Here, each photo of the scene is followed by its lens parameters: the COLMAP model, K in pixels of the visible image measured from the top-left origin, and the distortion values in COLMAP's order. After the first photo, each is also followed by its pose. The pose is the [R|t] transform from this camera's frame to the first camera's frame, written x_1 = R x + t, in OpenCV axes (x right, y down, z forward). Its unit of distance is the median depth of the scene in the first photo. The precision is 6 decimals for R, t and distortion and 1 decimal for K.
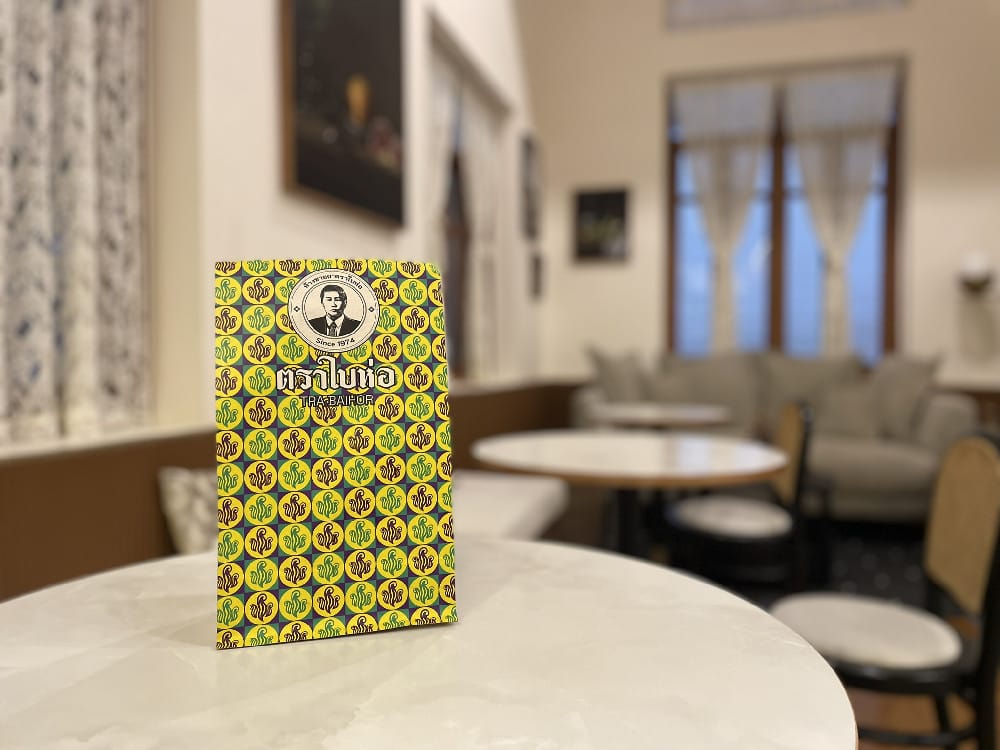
lens RADIAL K [[753.3, 0, 501.7], [0, 753.3, 374.1], [0, 0, 1]] dist [0.006413, -0.006813]
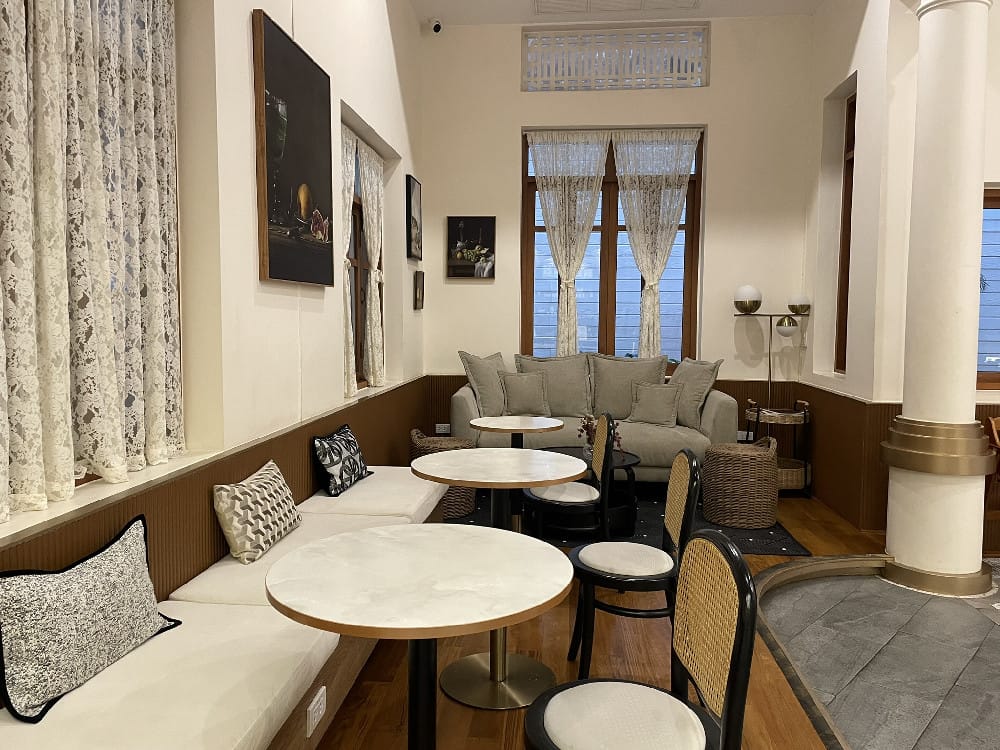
lens RADIAL K [[753.3, 0, 498.9], [0, 753.3, 373.3], [0, 0, 1]] dist [0.006413, -0.006813]
pose [[0.982980, -0.006641, 0.183591, -0.050872], [-0.003777, 0.998405, 0.056334, -0.069135], [-0.183672, -0.056068, 0.981387, -0.227987]]
